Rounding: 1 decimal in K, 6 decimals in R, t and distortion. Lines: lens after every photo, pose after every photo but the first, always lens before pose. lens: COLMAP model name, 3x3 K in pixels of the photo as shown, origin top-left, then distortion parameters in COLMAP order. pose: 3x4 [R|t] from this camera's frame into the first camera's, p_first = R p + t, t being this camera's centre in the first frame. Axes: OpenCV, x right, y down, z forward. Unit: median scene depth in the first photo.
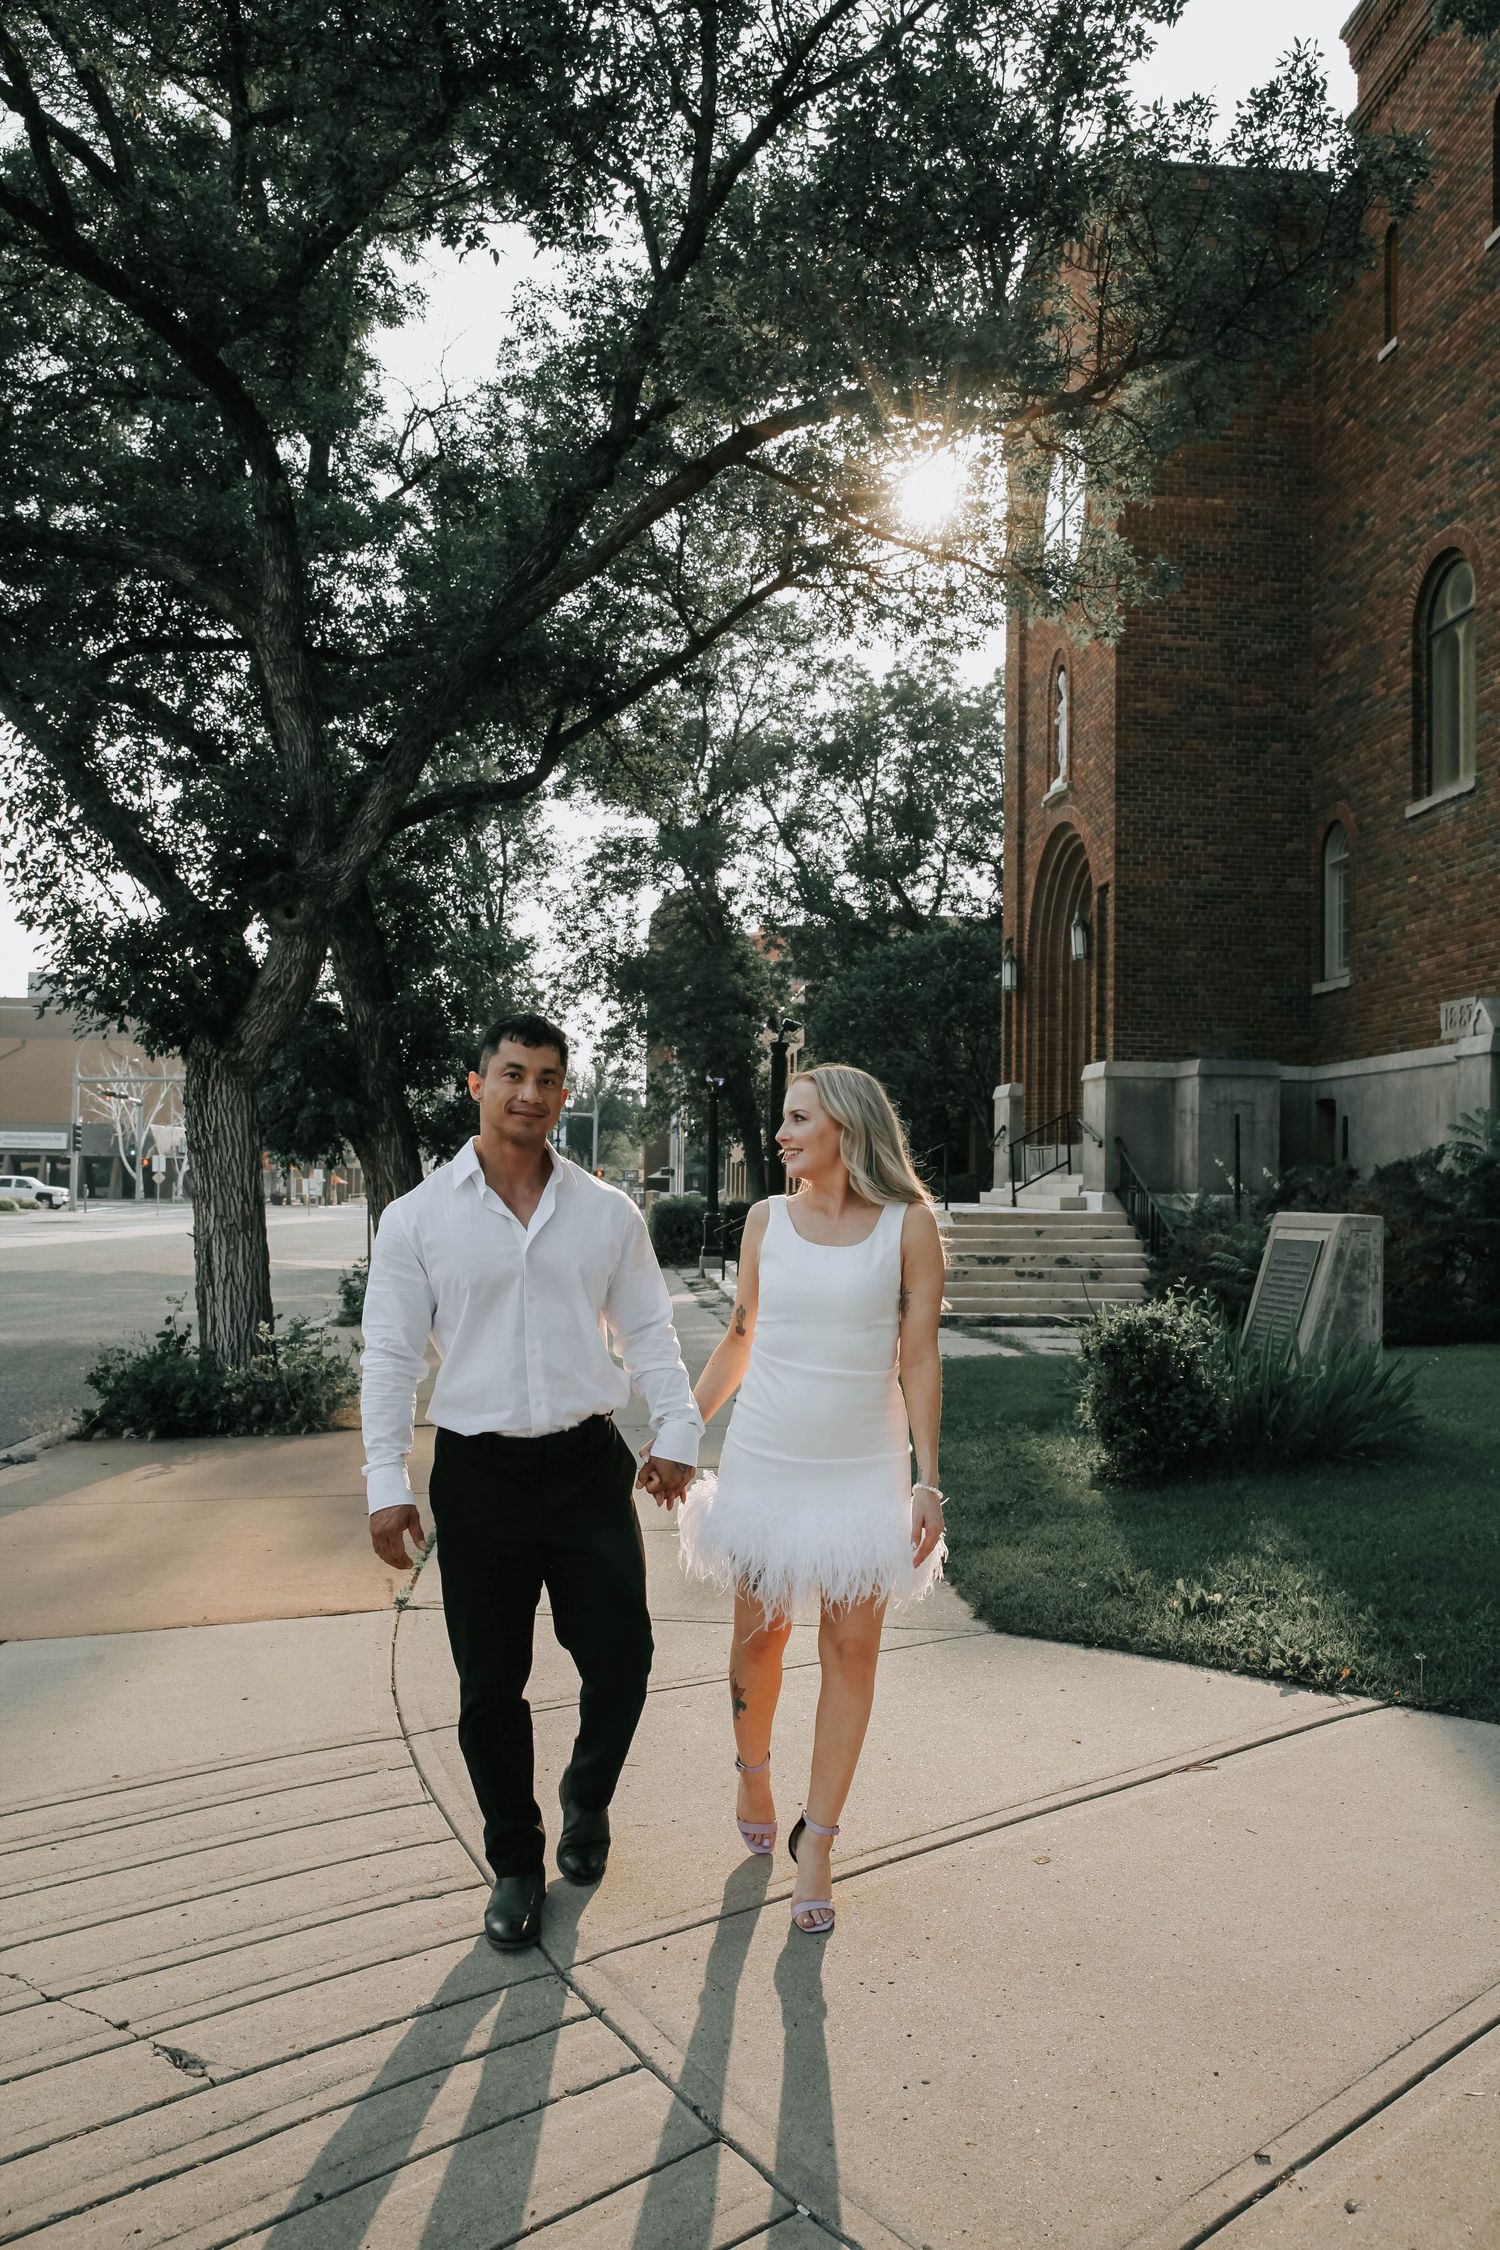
lens RADIAL K [[1753.8, 0, 753.9], [0, 1753.8, 1133.5], [0, 0, 1]] dist [-0.079404, 0.095610]
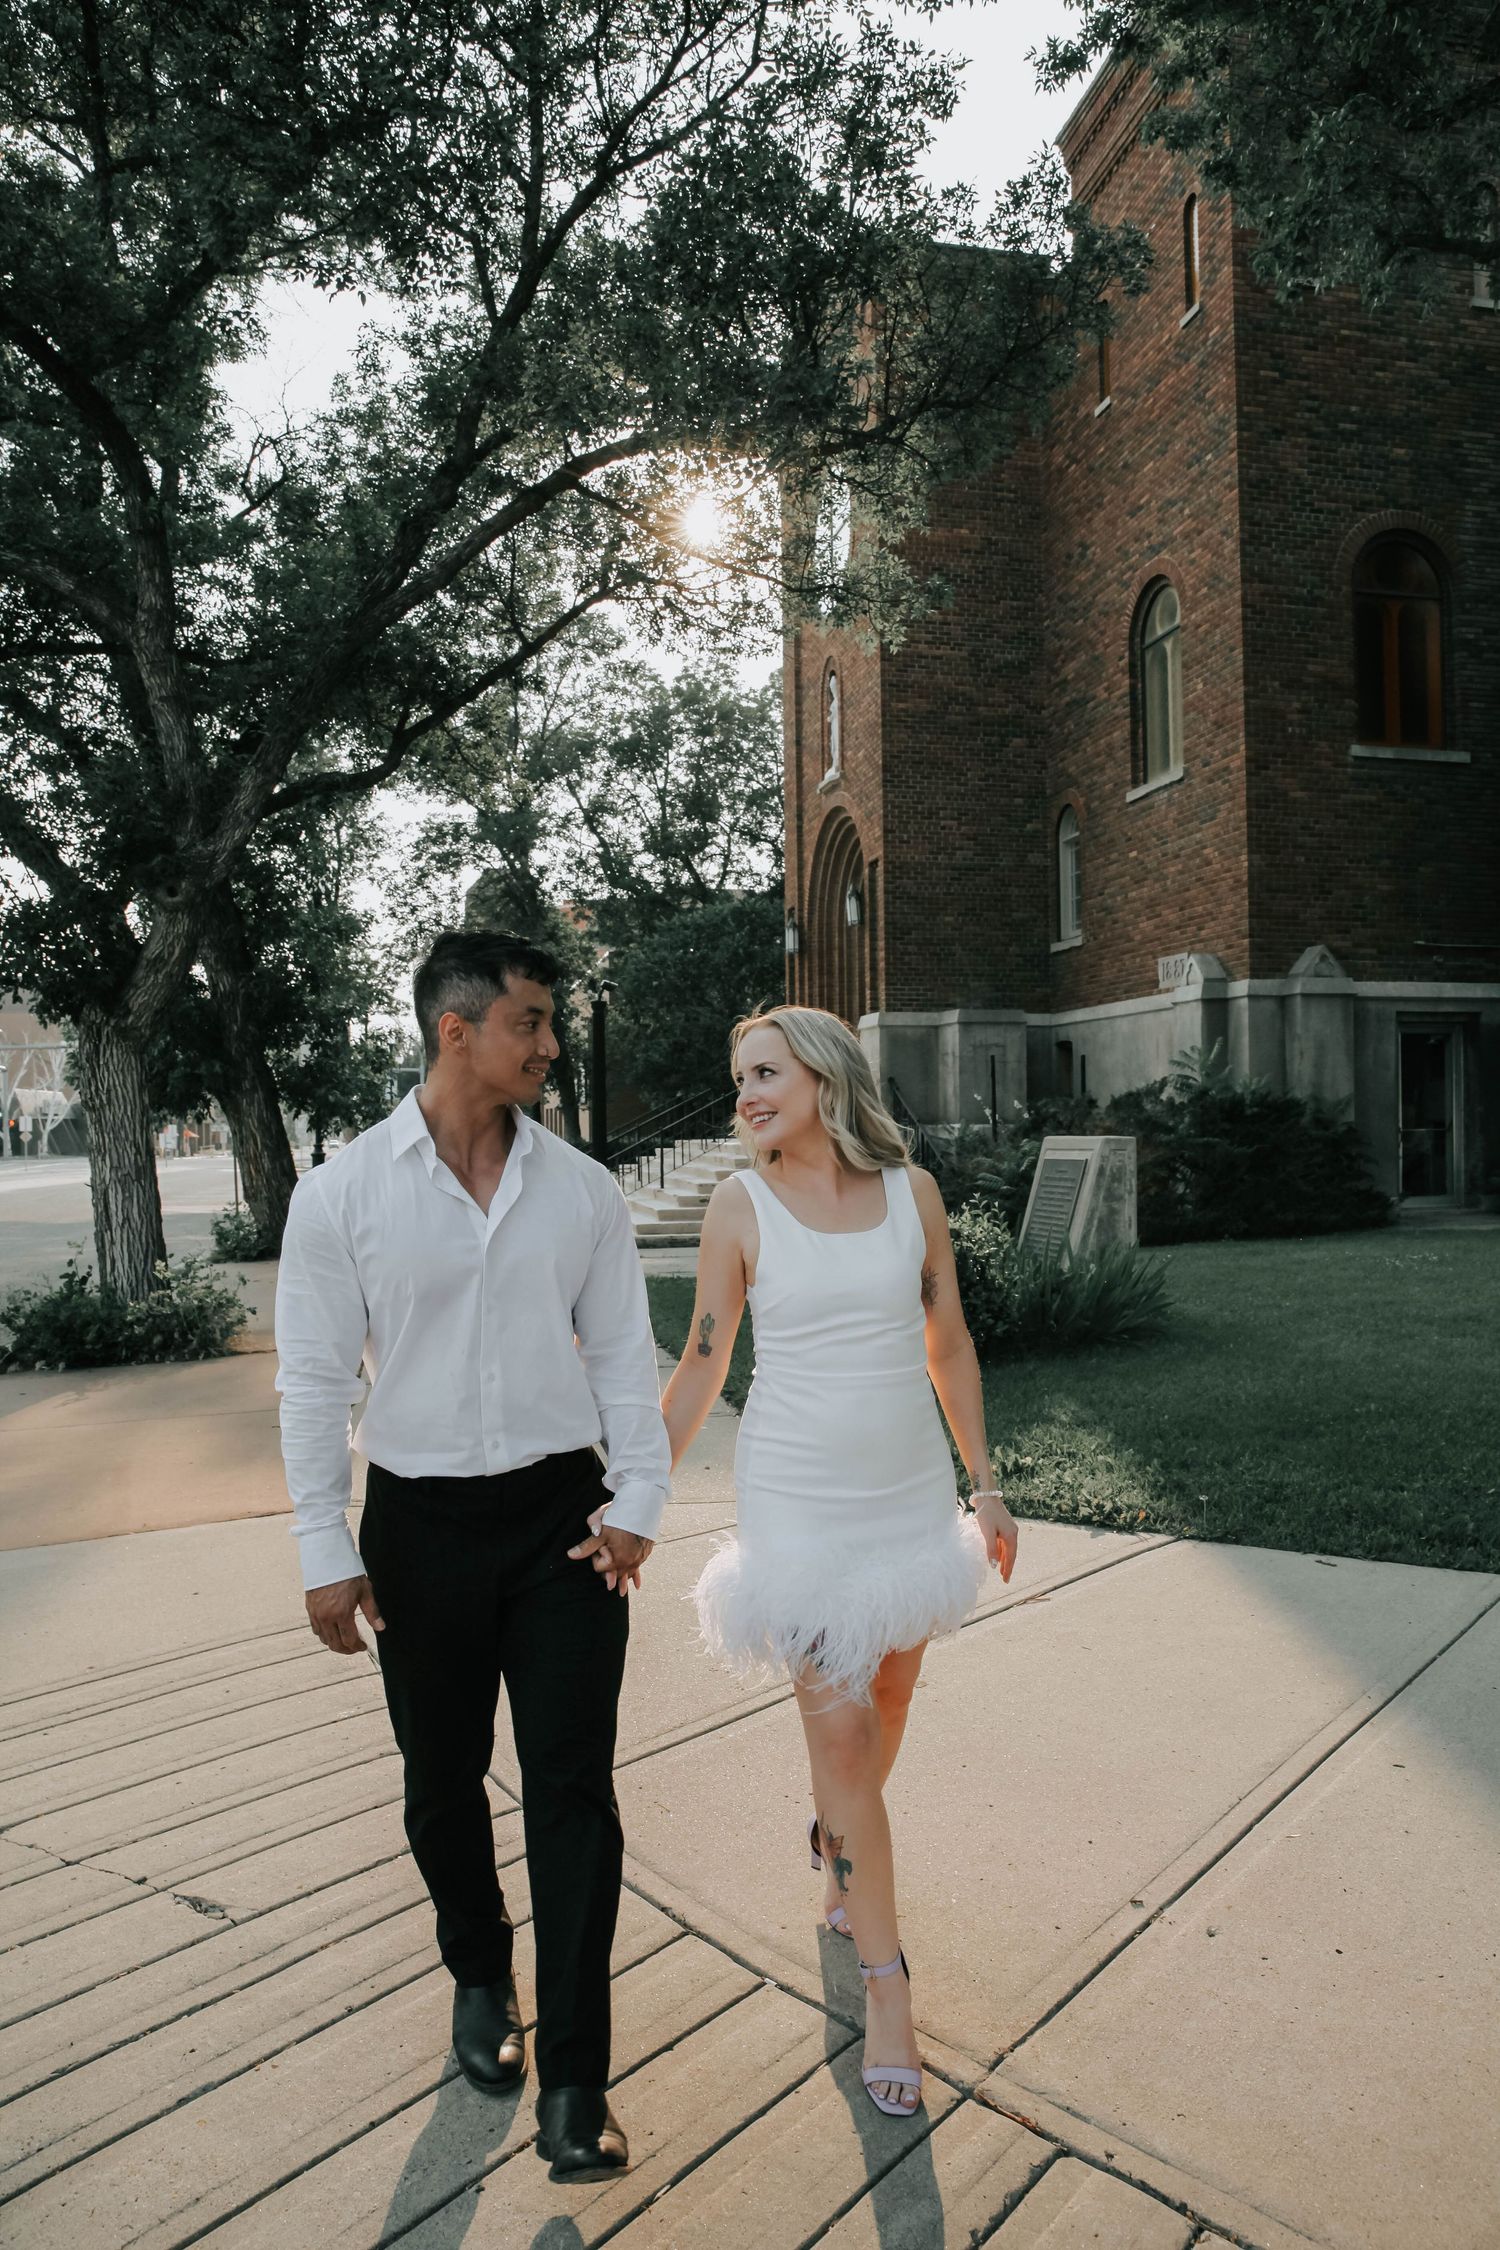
lens RADIAL K [[1529.5, 0, 753.9], [0, 1529.5, 1133.3], [0, 0, 1]] dist [-0.110909, 0.085961]
pose [[0.991760, -0.028289, 0.124946, -0.014747], [0.023975, 0.999068, 0.035893, 0.000779], [-0.125845, -0.032602, 0.991514, 0.001192]]
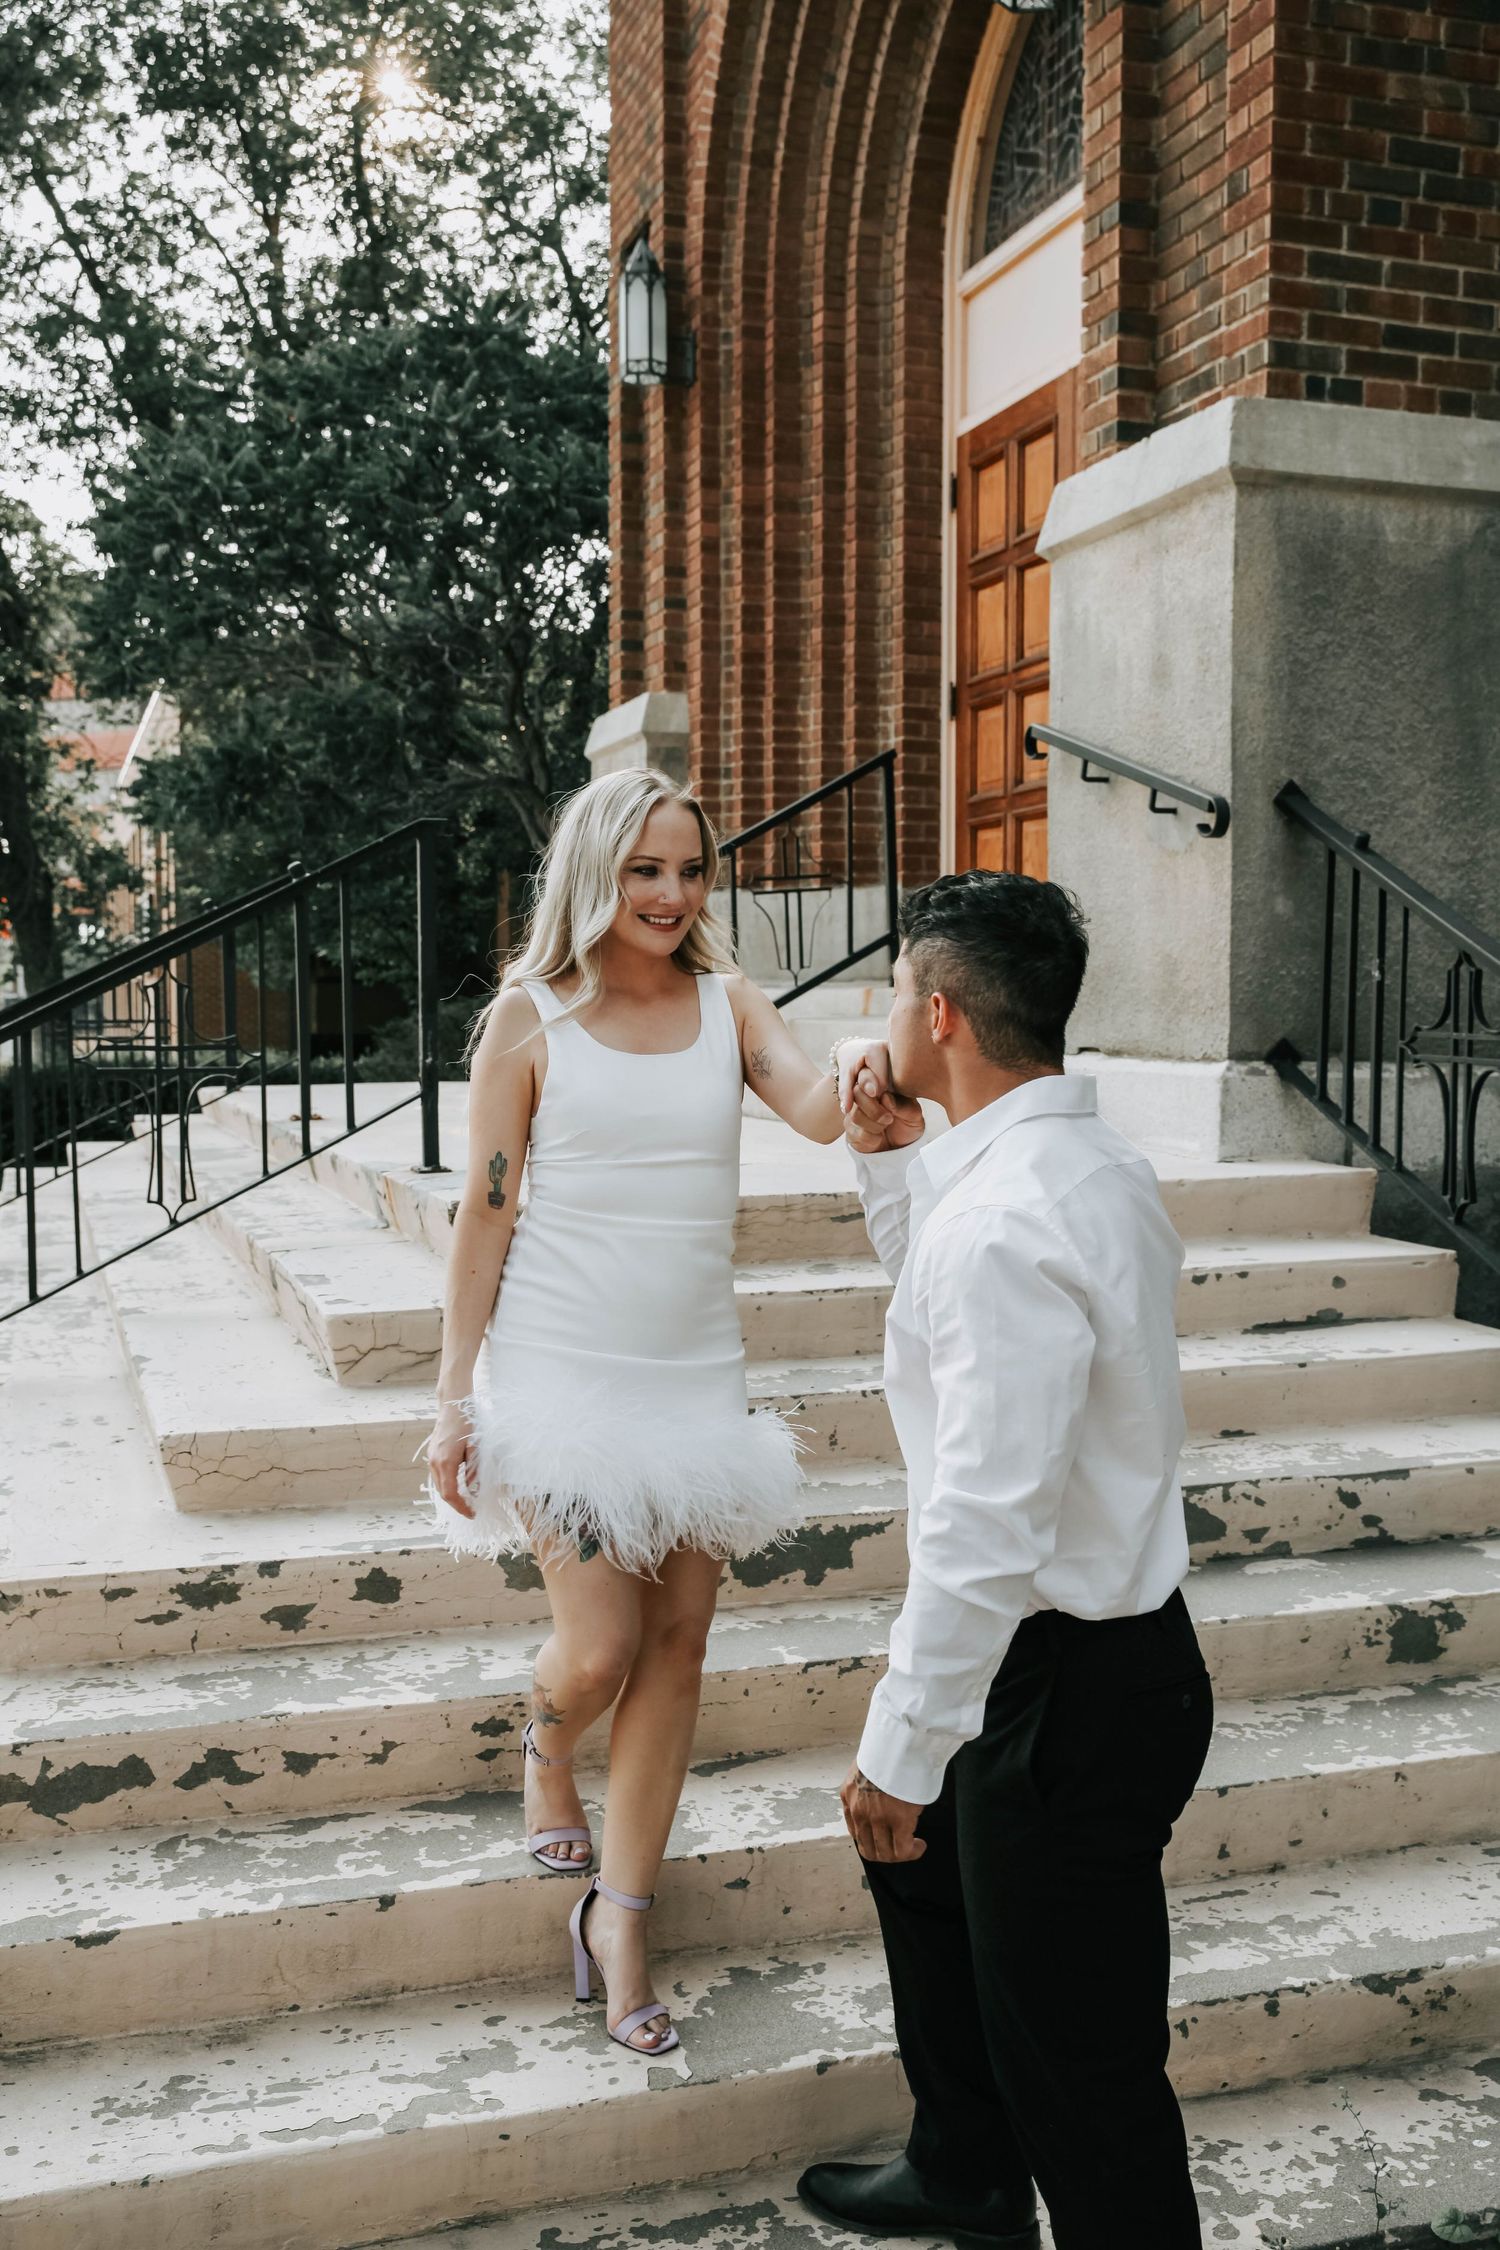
lens RADIAL K [[2165.8, 0, 750.0], [0, 2165.8, 1125.0], [0, 0, 1]] dist [-0.018188, 0.108979]
pose [[0.971045, -0.028383, 0.237203, 0.124563], [0.008703, 0.996461, 0.083605, 0.026869], [-0.238737, -0.079120, 0.967856, 1.083809]]
